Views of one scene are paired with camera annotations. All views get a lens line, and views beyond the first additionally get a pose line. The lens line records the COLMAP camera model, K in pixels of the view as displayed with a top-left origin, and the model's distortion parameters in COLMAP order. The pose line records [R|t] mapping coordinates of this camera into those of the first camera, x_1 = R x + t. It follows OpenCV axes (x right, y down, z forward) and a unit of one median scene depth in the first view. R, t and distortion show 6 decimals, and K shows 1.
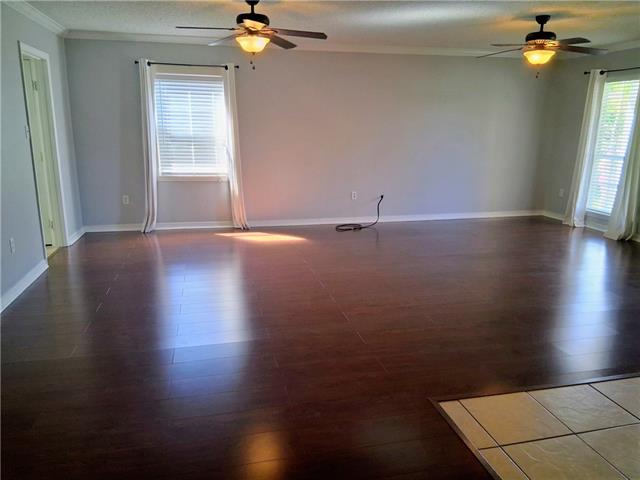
lens RADIAL K [[484.9, 0, 316.5], [0, 484.9, 235.3], [0, 0, 1]] dist [0.035579, -0.028029]
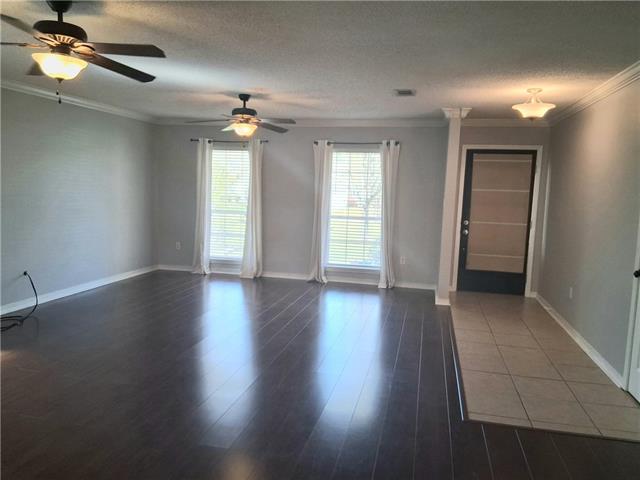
lens RADIAL K [[484.9, 0, 320.5], [0, 484.9, 238.2], [0, 0, 1]] dist [0.035579, -0.028029]
pose [[0.465507, -0.087677, 0.880691, -0.366334], [0.176637, 0.984265, 0.004623, -0.064900], [-0.867238, 0.153411, 0.473669, 0.260780]]
